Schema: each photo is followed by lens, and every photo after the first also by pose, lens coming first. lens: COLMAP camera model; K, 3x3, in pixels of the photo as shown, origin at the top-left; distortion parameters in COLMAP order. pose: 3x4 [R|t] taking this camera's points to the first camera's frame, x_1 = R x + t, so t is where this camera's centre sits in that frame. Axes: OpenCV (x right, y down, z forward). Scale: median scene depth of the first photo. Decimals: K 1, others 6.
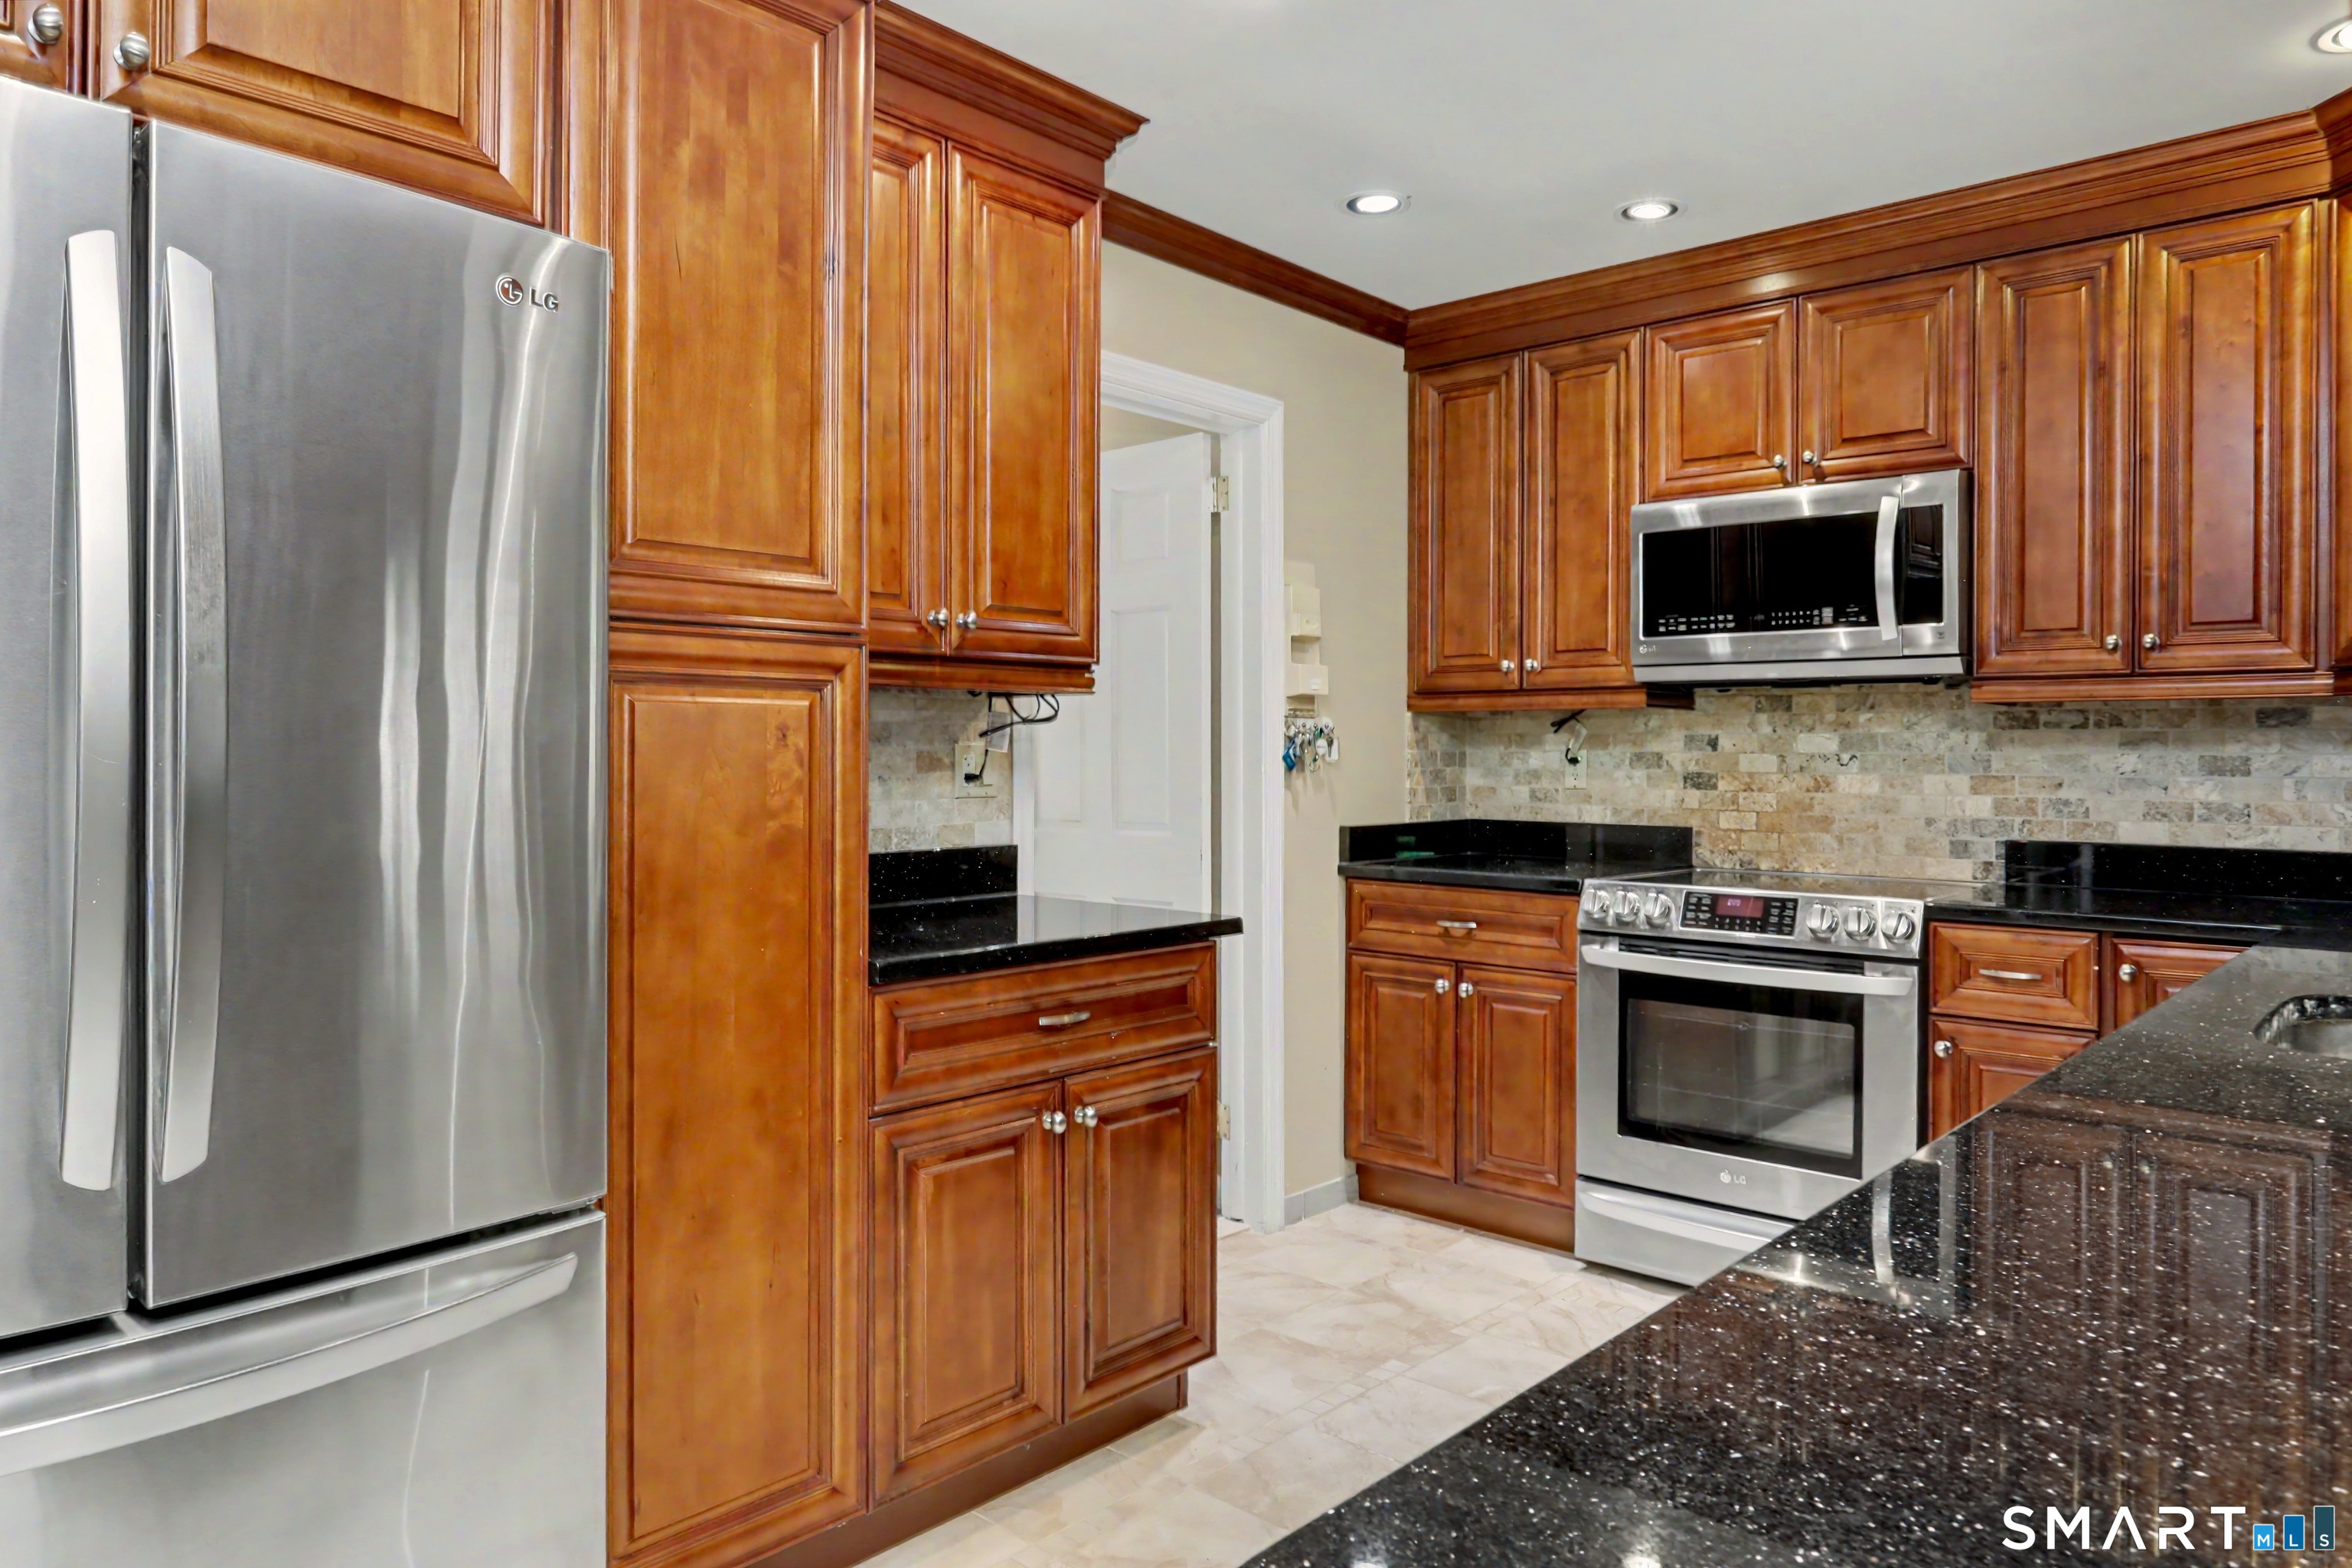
lens RADIAL K [[1510.0, 0, 1178.4], [0, 1510.0, 768.5], [0, 0, 1]] dist [-0.030059, -0.003882]
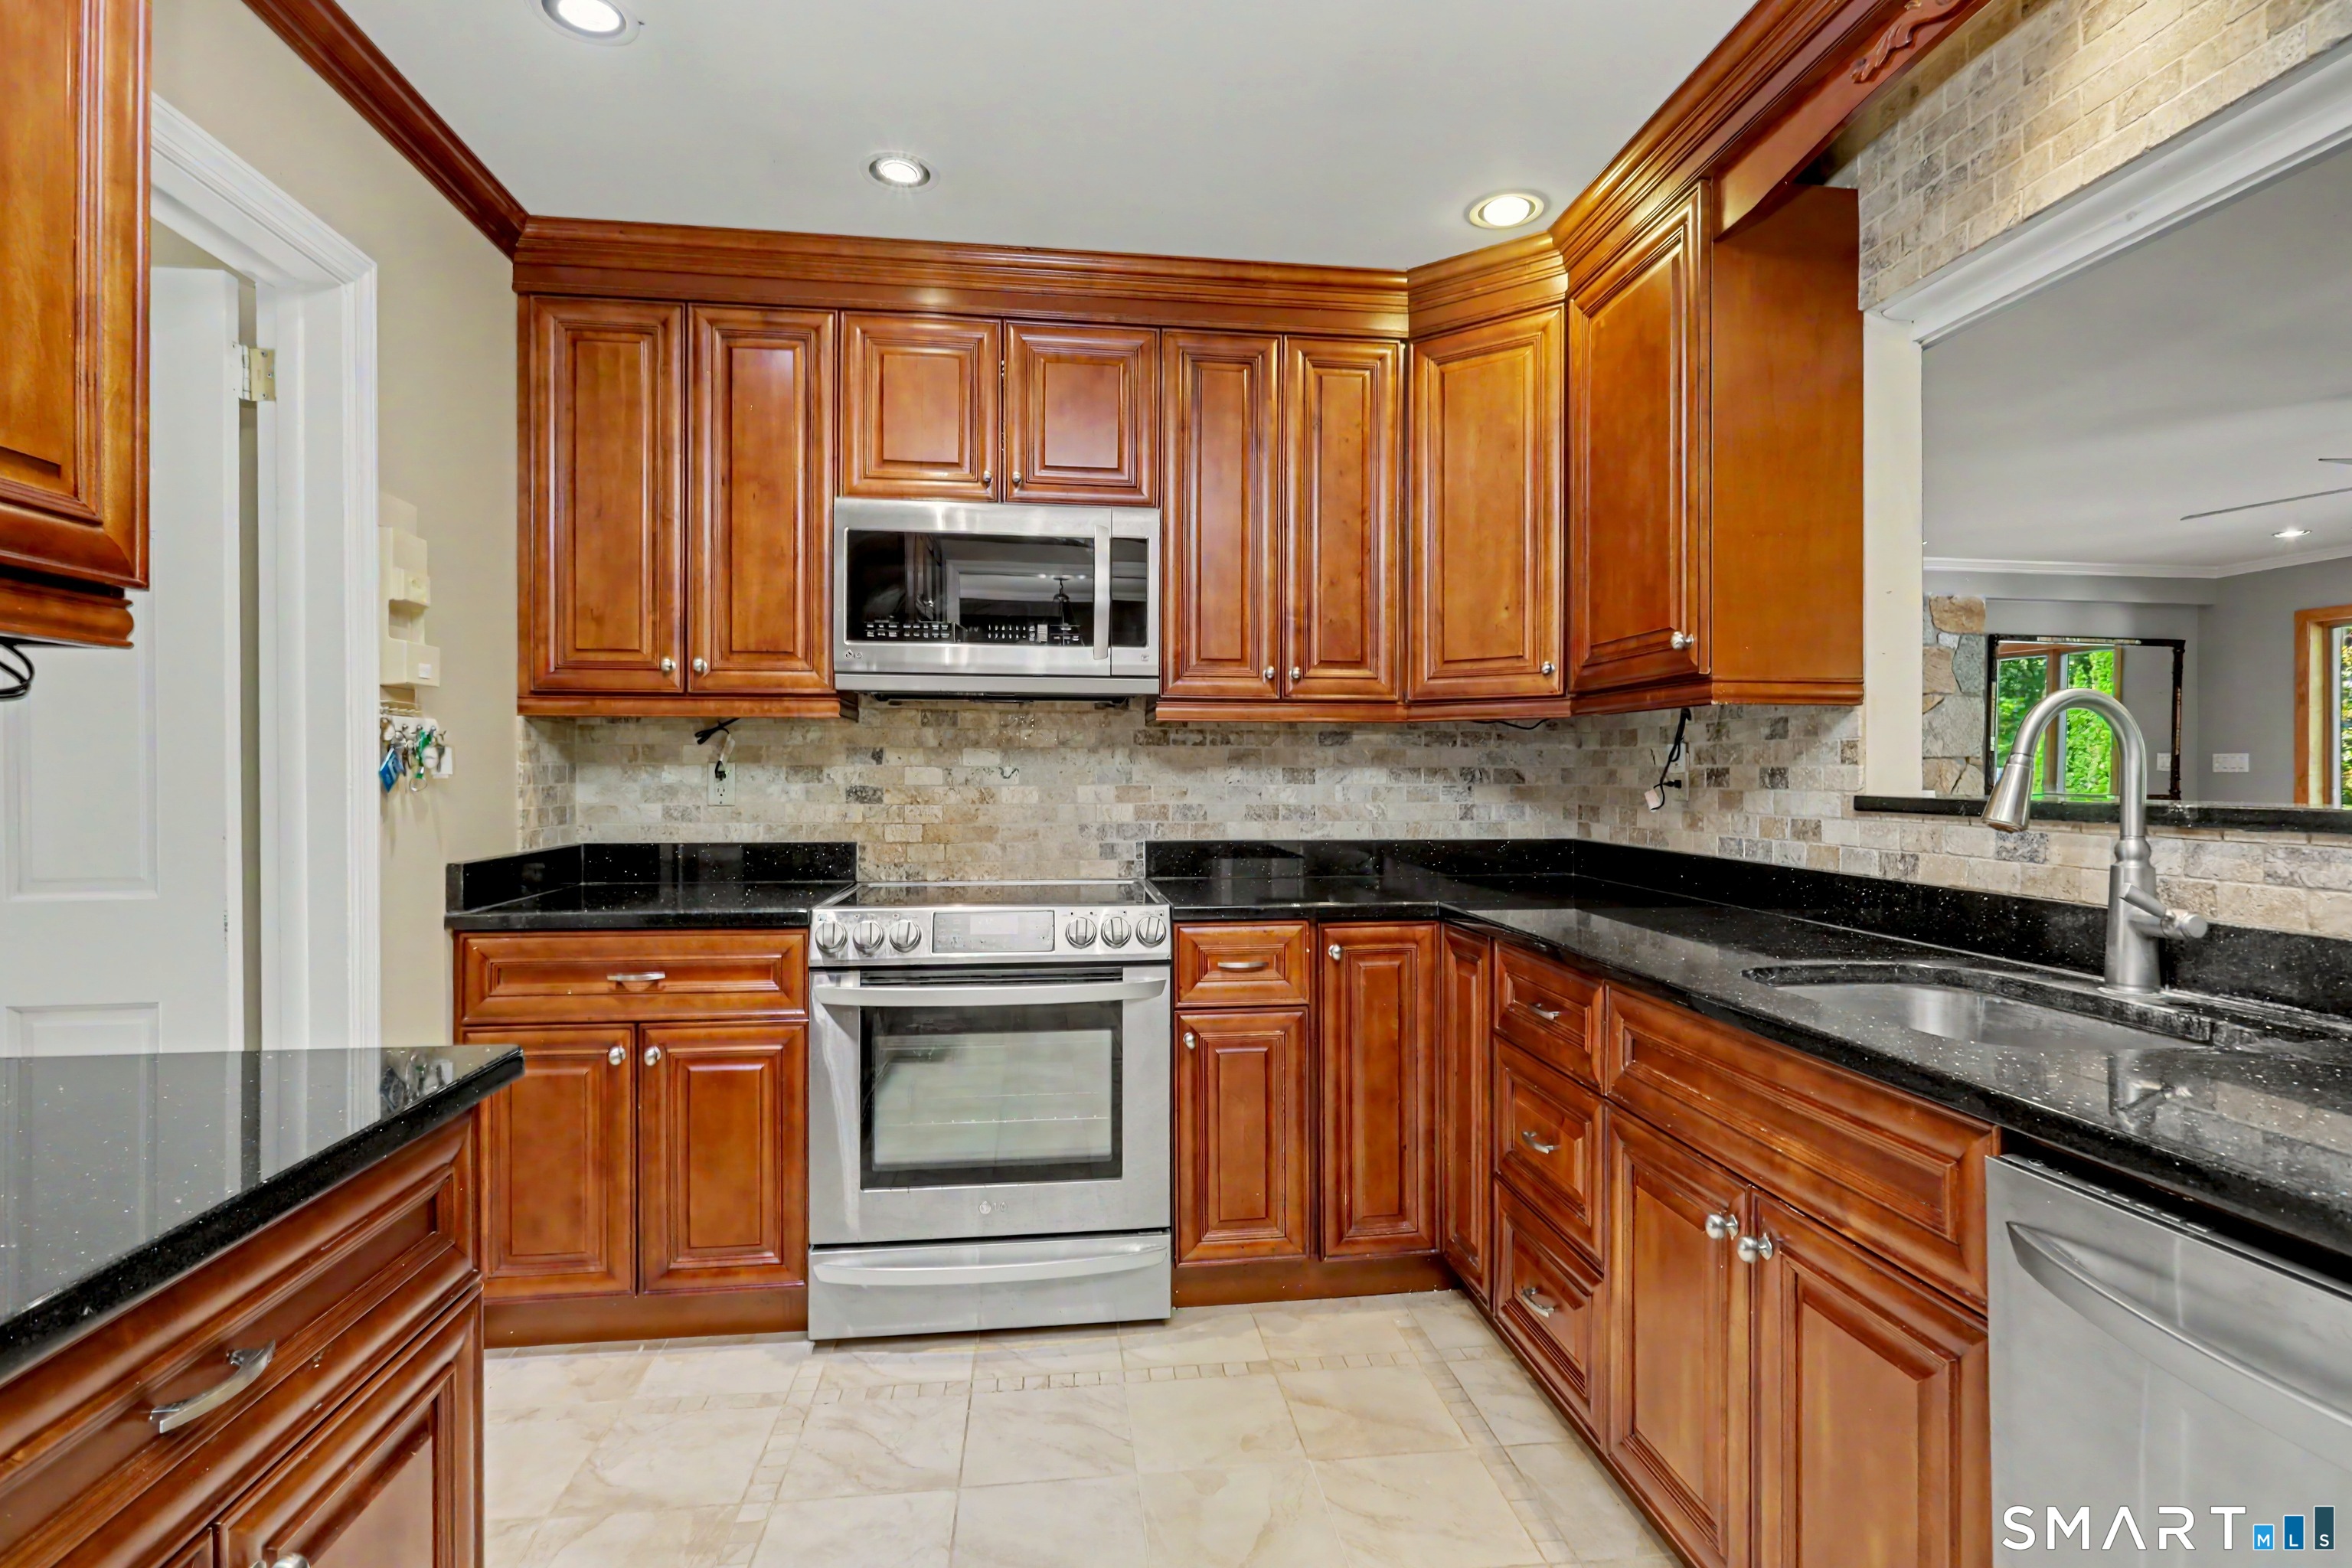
lens RADIAL K [[1136.5, 0, 1180.6], [0, 1136.5, 776.4], [0, 0, 1]] dist [-0.011880, 0.004876]
pose [[0.643215, -0.006256, 0.765660, -0.094157], [0.008737, 0.999961, 0.000831, -0.002520], [-0.765636, 0.006155, 0.643245, 0.381547]]
